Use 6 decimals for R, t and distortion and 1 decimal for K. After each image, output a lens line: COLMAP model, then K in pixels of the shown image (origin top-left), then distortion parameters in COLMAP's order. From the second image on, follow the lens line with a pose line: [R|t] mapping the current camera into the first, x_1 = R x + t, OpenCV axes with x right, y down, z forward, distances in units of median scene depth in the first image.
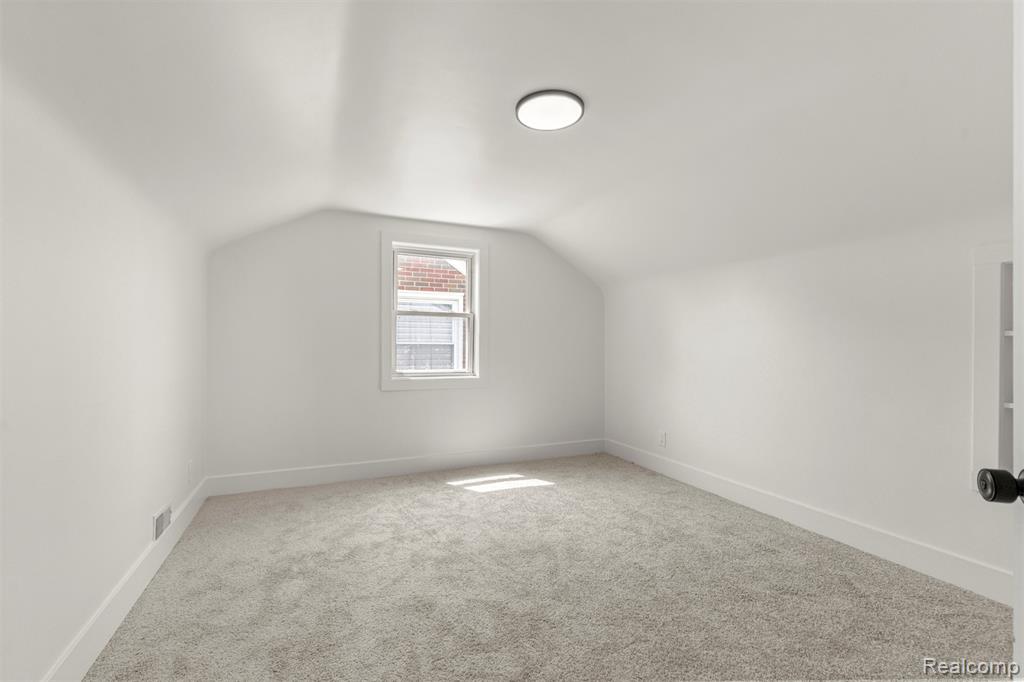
lens RADIAL K [[438.2, 0, 512.0], [0, 438.2, 341.0], [0, 0, 1]] dist [-0.019710, 0.000020]
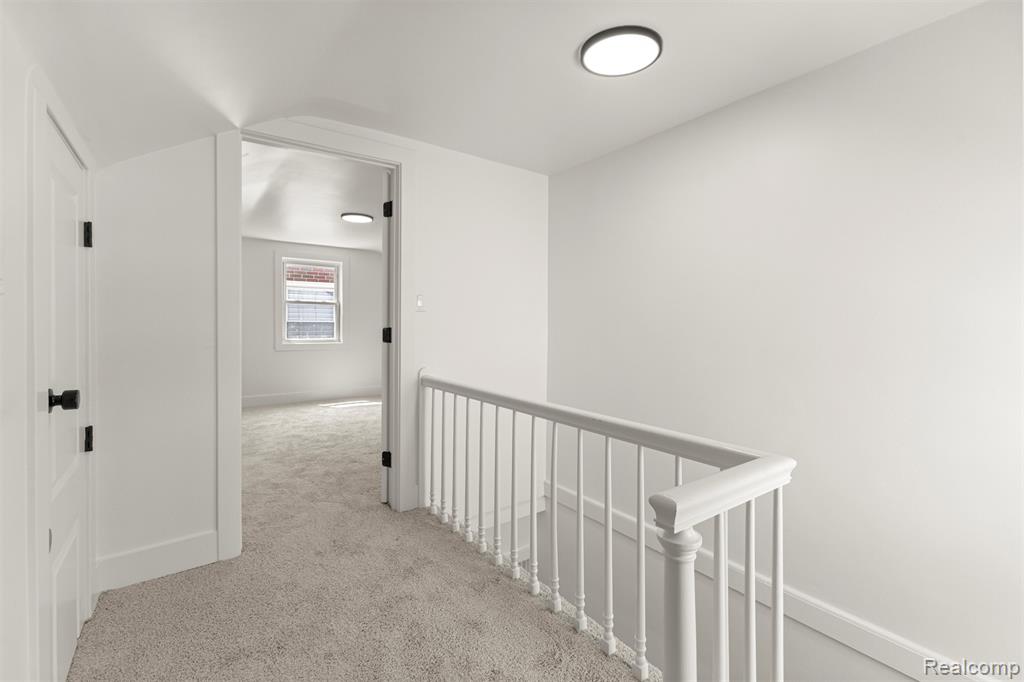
lens RADIAL K [[440.8, 0, 516.3], [0, 440.8, 322.8], [0, 0, 1]] dist [0.000446, 0.000021]
pose [[0.976628, -0.000778, 0.214936, 0.191730], [-0.001294, 0.999954, 0.009501, -0.005865], [-0.214934, -0.009557, 0.976582, -0.678493]]
